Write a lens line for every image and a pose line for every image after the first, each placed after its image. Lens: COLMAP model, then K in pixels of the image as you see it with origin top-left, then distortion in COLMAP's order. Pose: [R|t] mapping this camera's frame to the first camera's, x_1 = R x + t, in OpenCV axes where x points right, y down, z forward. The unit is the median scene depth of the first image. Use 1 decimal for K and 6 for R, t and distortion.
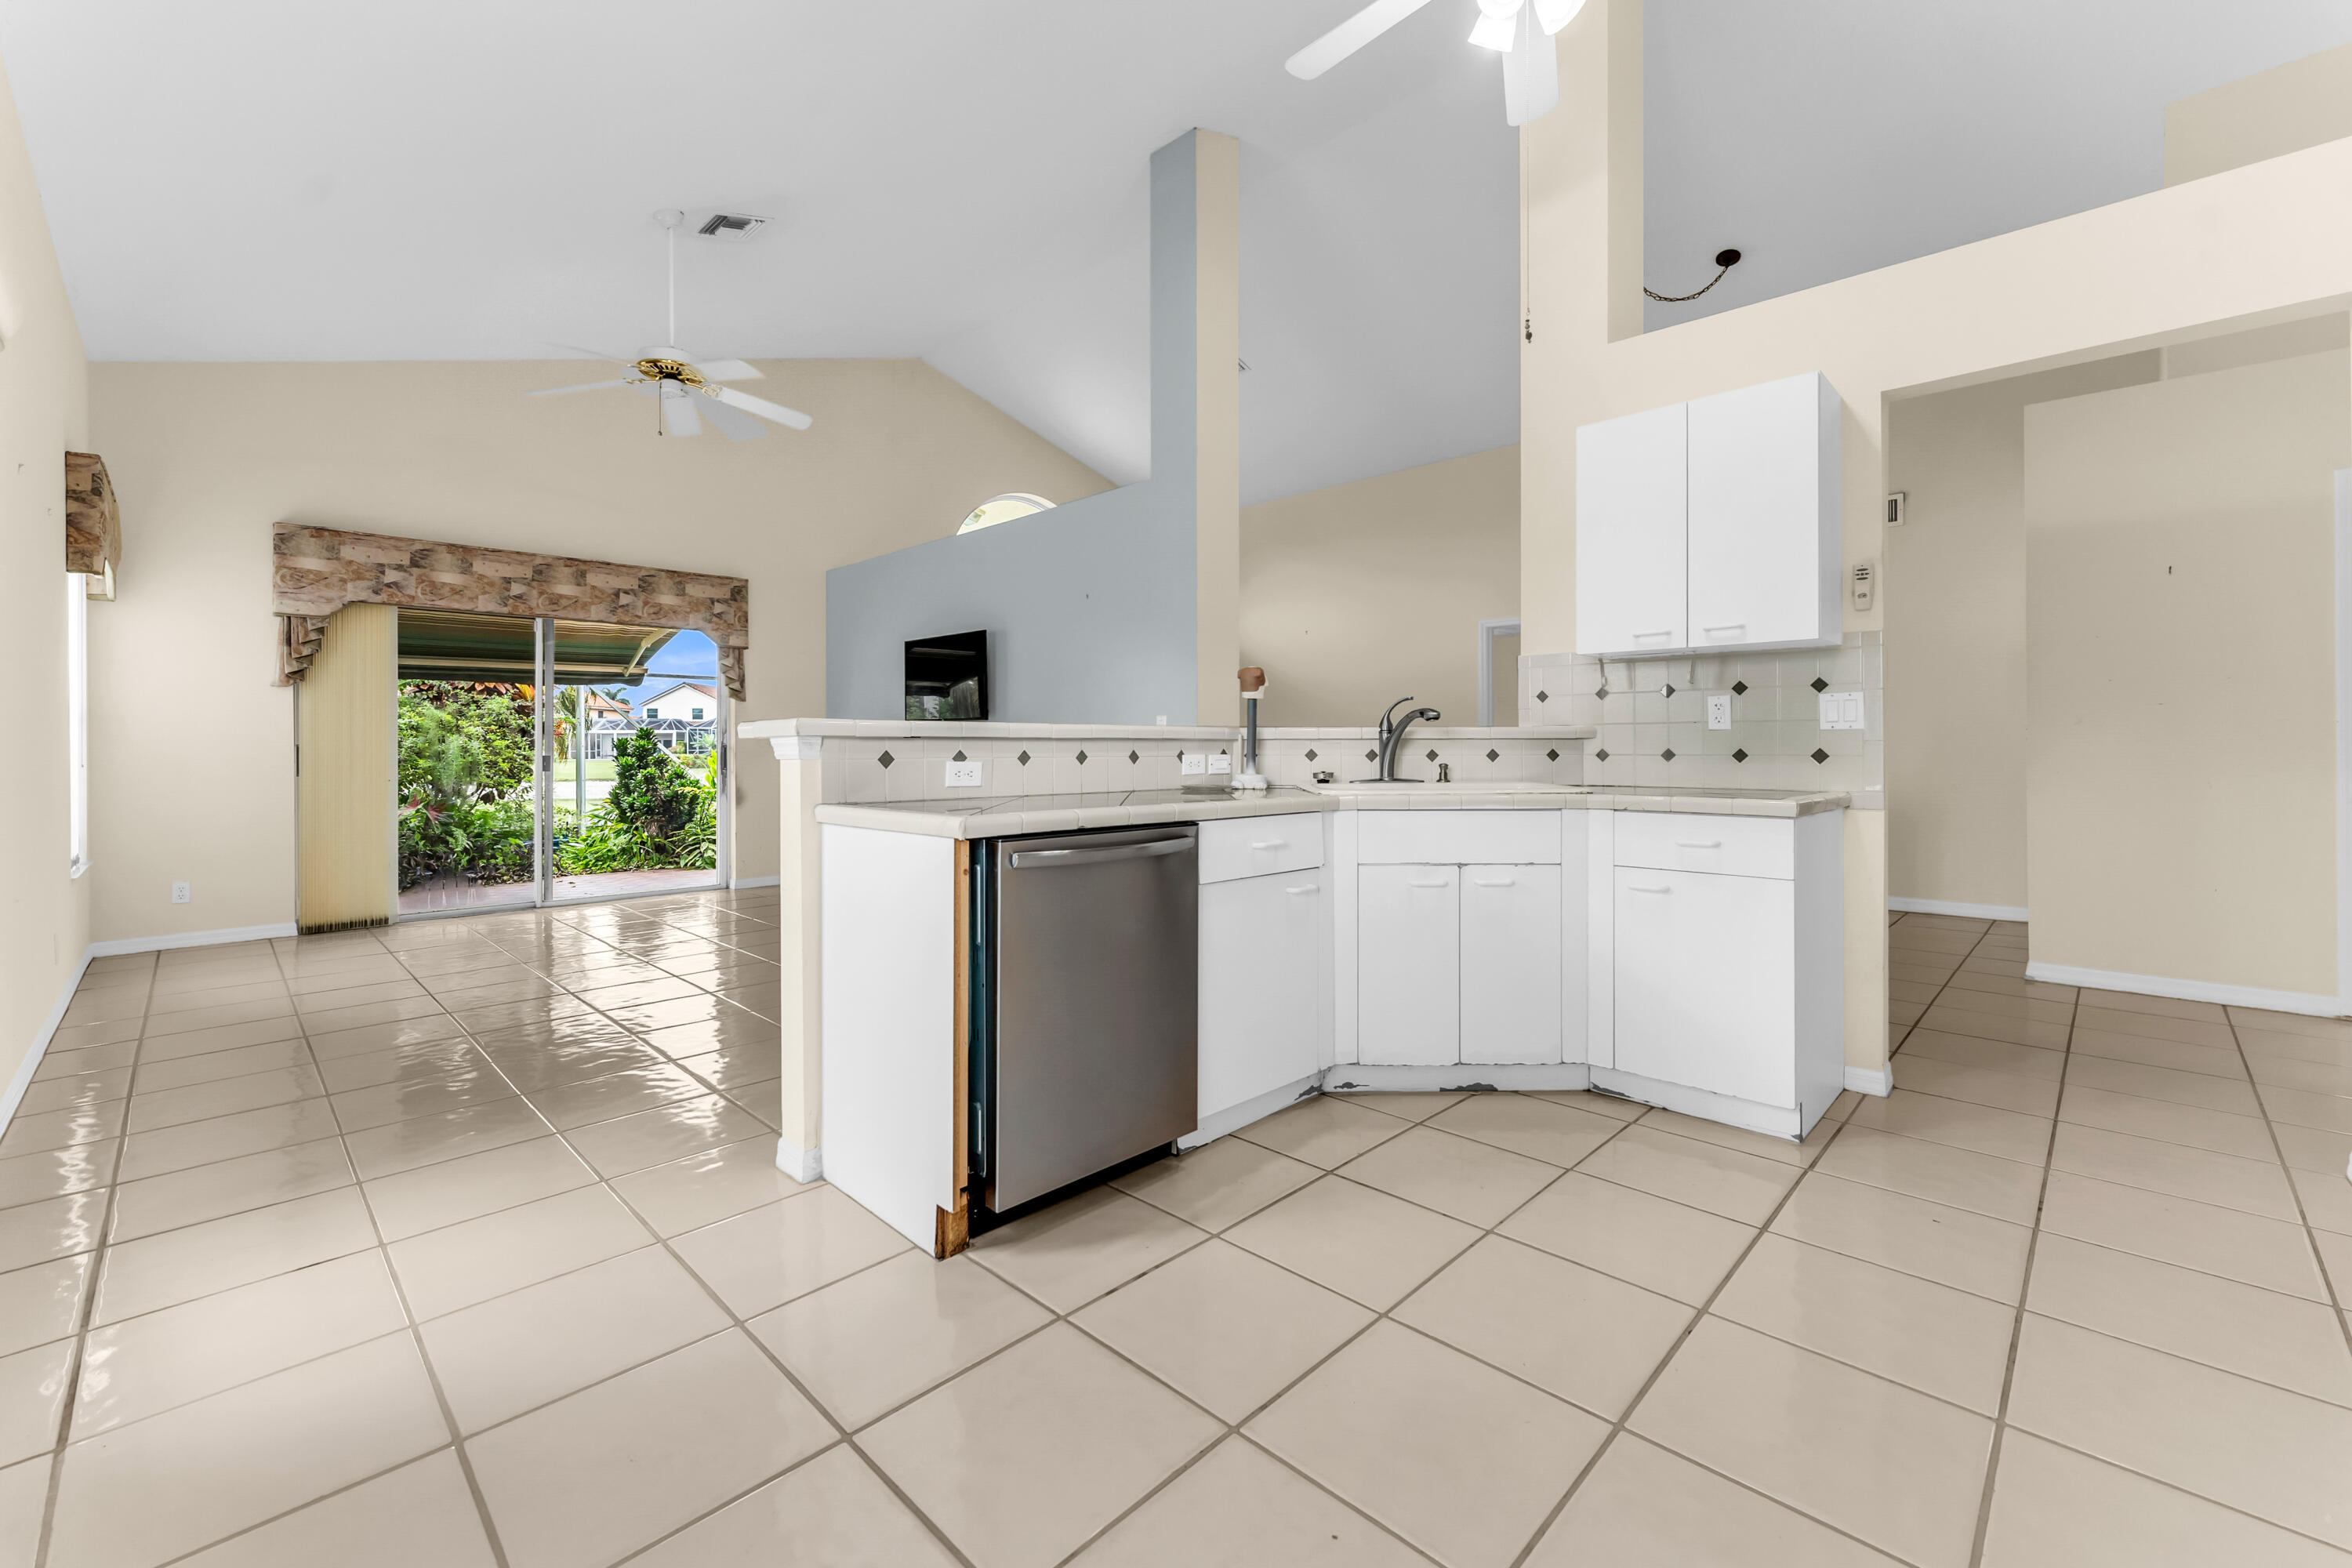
lens RADIAL K [[953.3, 0, 1175.0], [0, 953.3, 748.8], [0, 0, 1]] dist [0.001717, -0.001271]
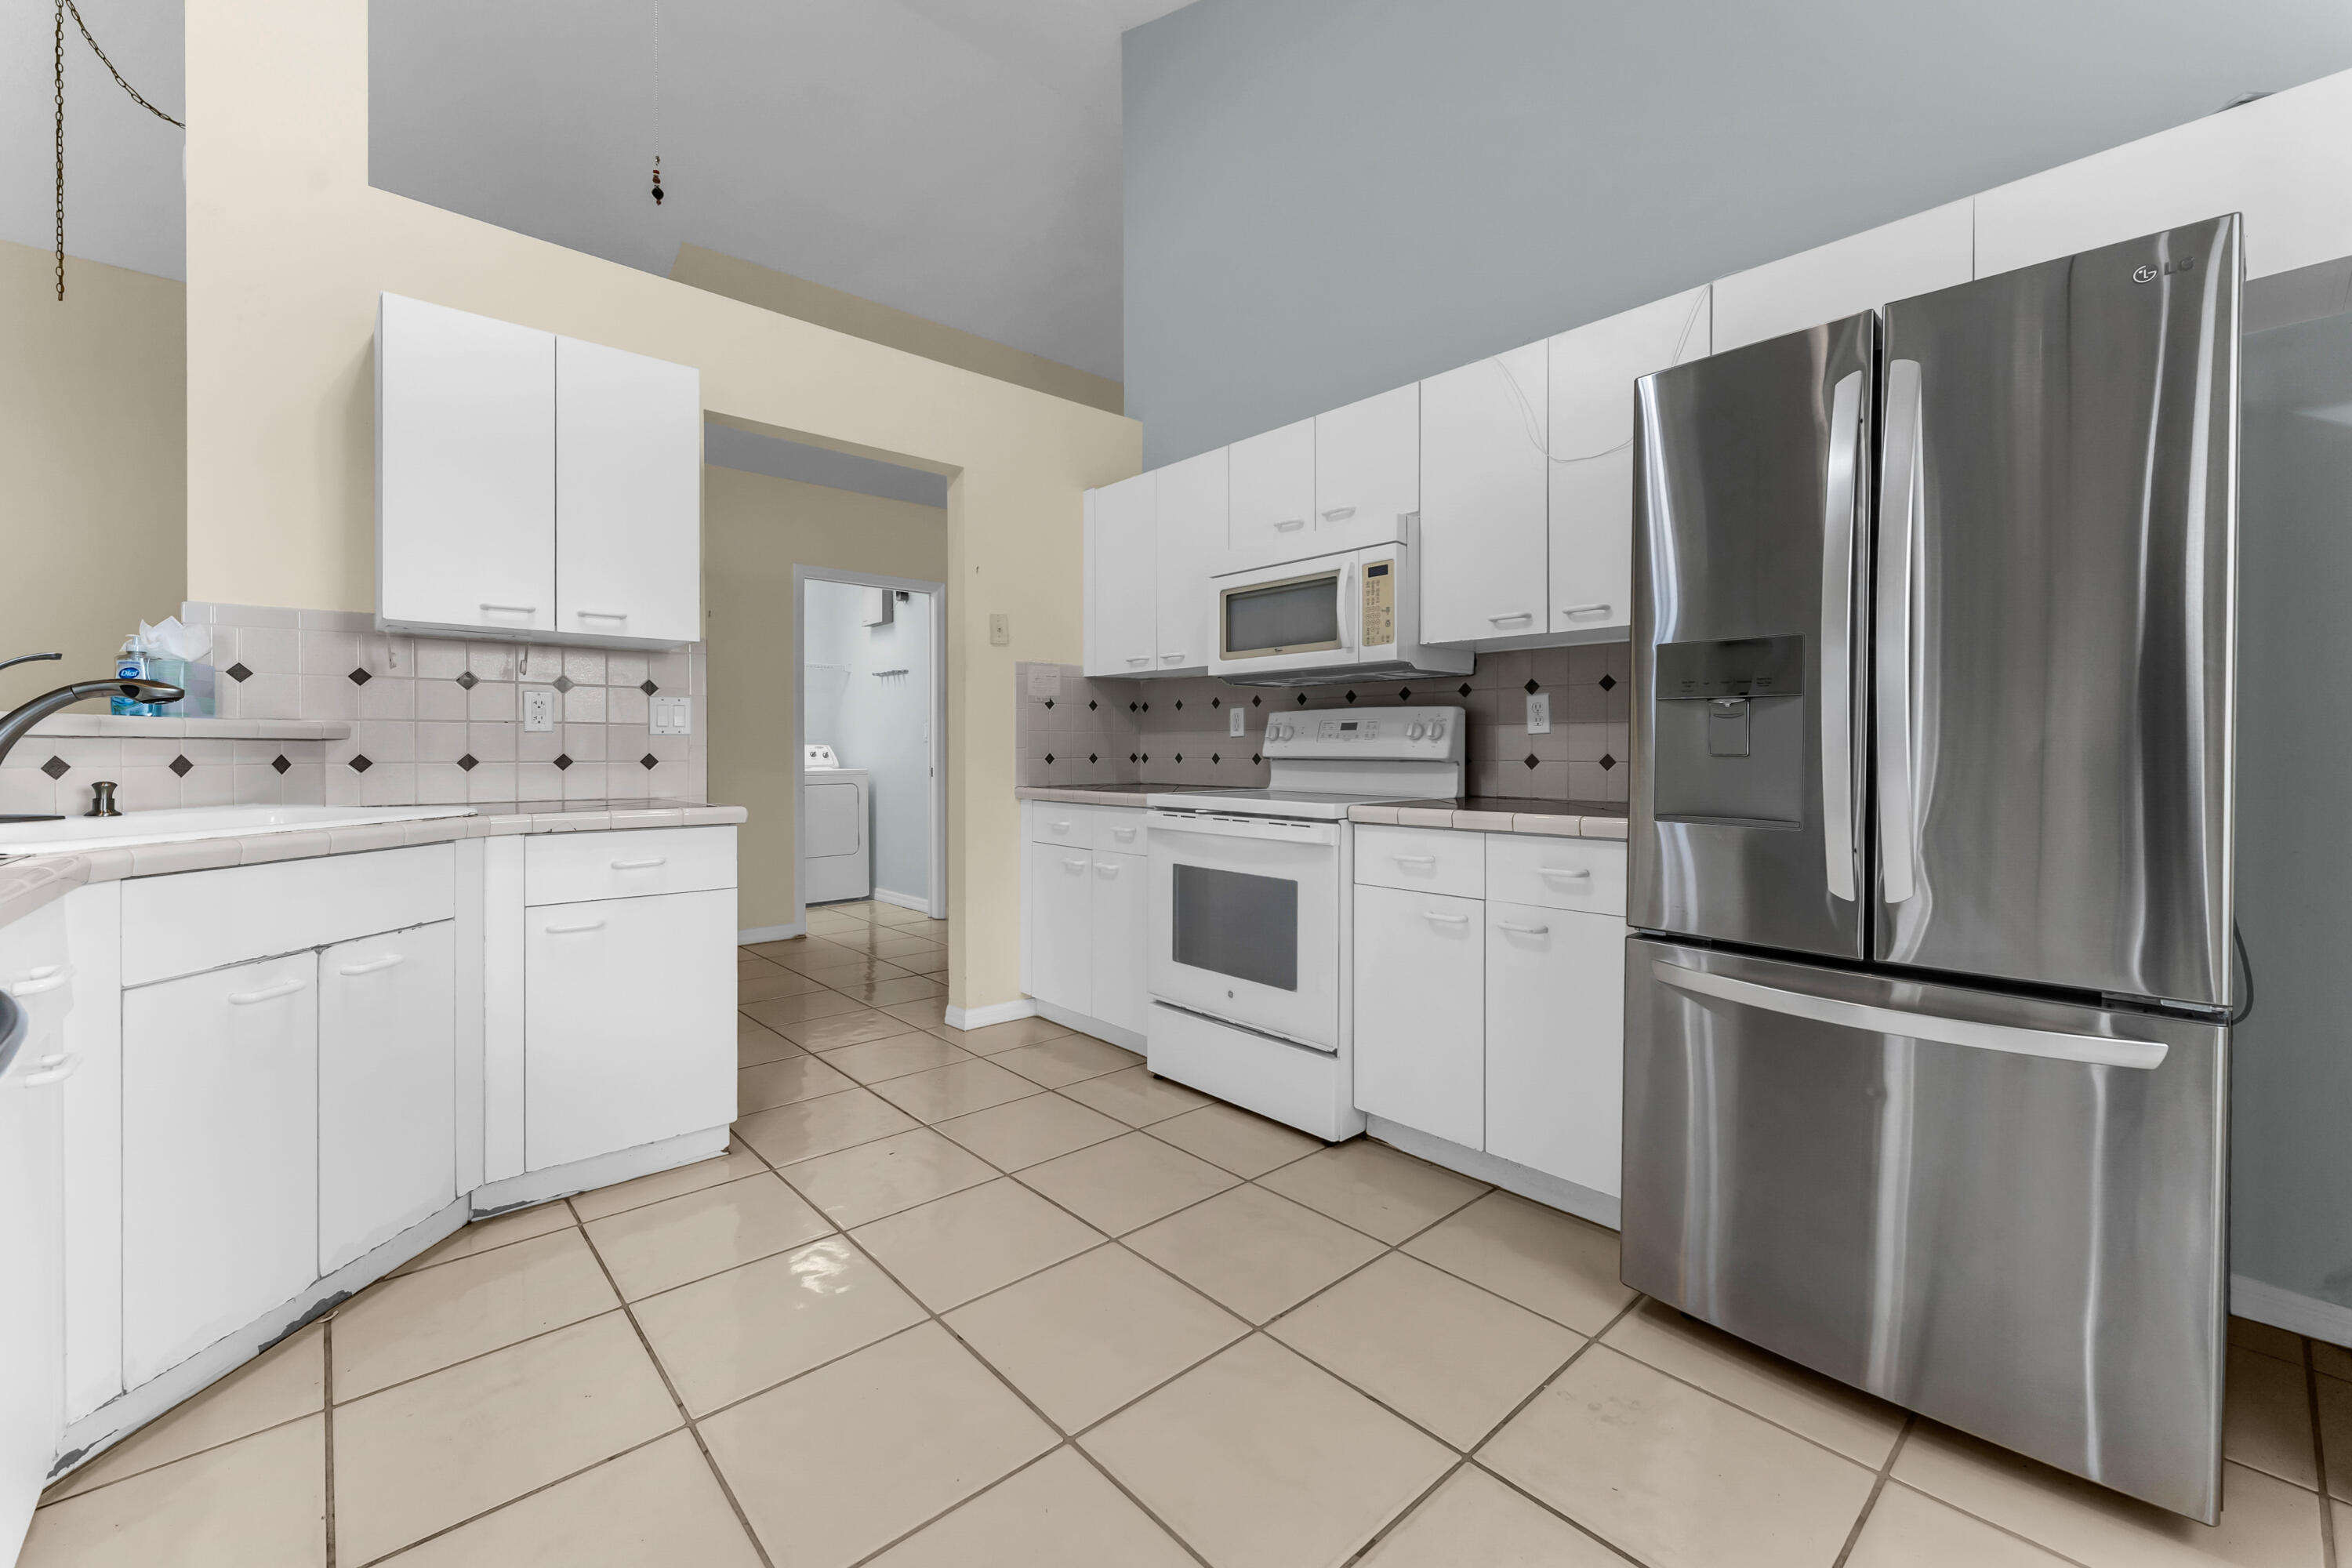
lens RADIAL K [[953.3, 0, 1171.5], [0, 953.3, 756.1], [0, 0, 1]] dist [0.001717, -0.001271]
pose [[0.061135, -0.003123, 0.998125, -0.241862], [0.002219, 0.999993, 0.002993, 0.000288], [-0.998127, 0.002032, 0.061142, 0.390206]]
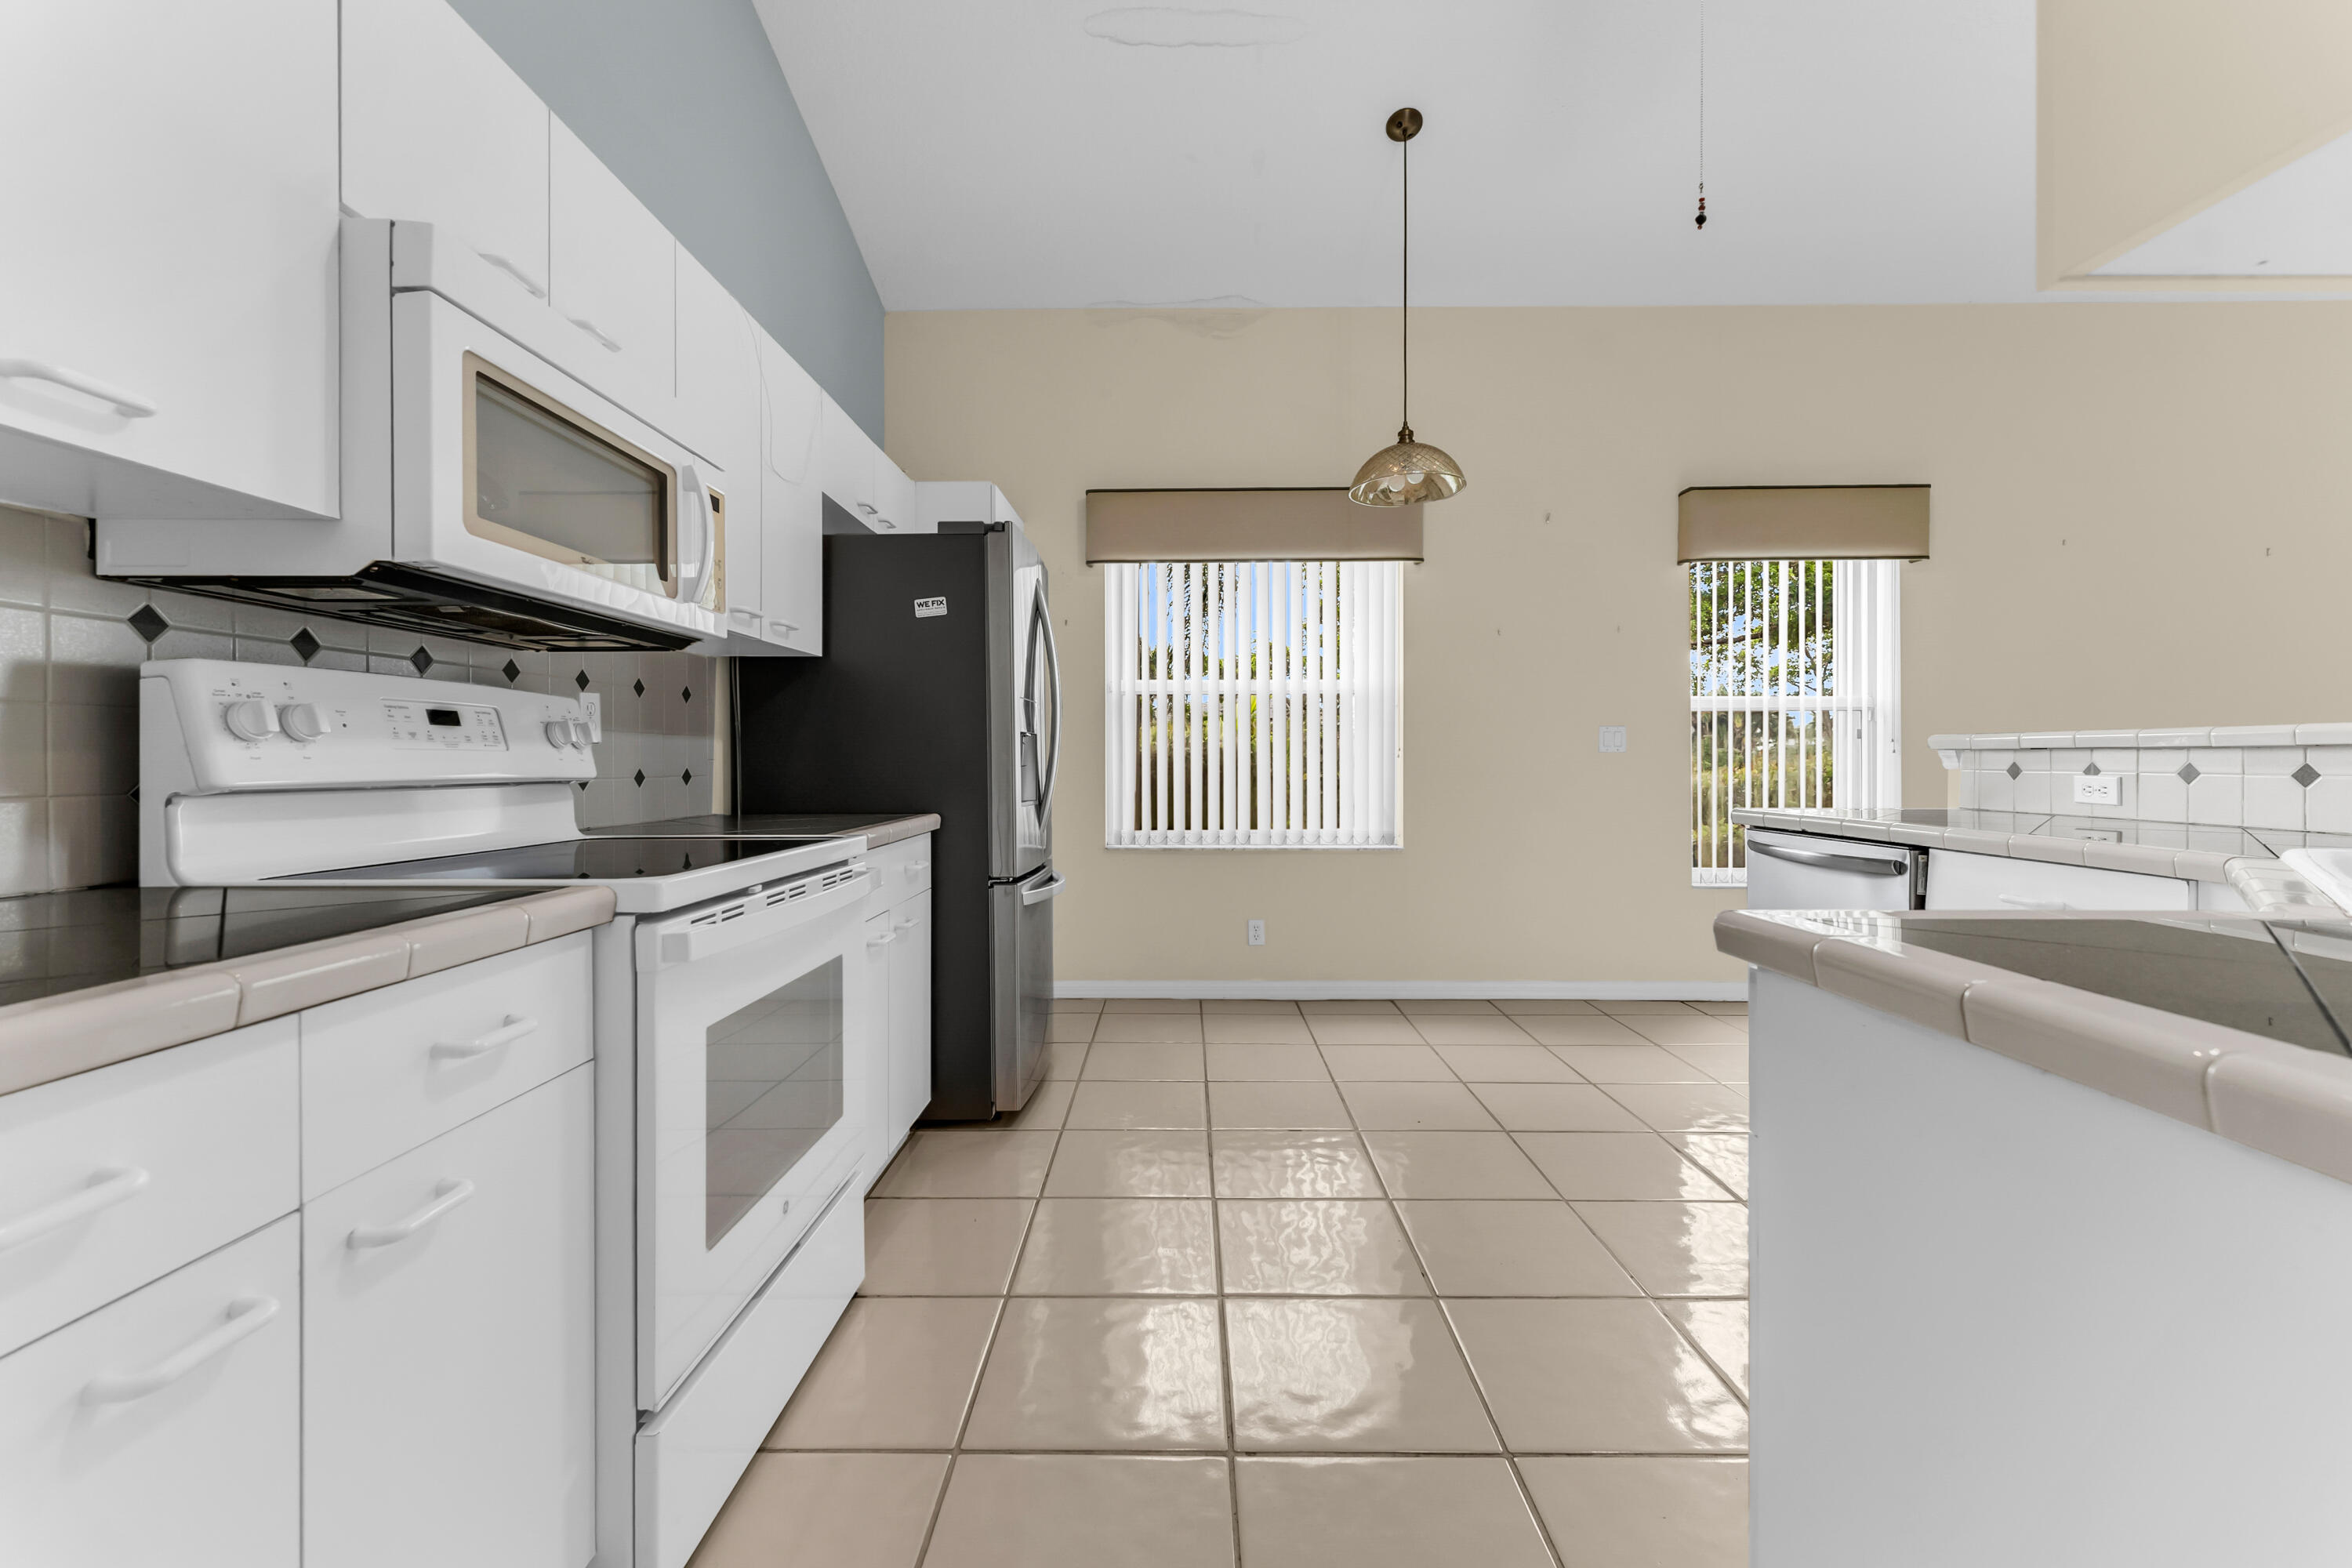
lens RADIAL K [[953.3, 0, 1178.9], [0, 953.3, 756.8], [0, 0, 1]] dist [0.001717, -0.001271]
pose [[-0.714903, 0.002437, -0.699219, 0.852894], [0.003605, 0.999993, -0.000201, -0.005964], [0.699214, -0.002664, -0.714907, 0.886041]]
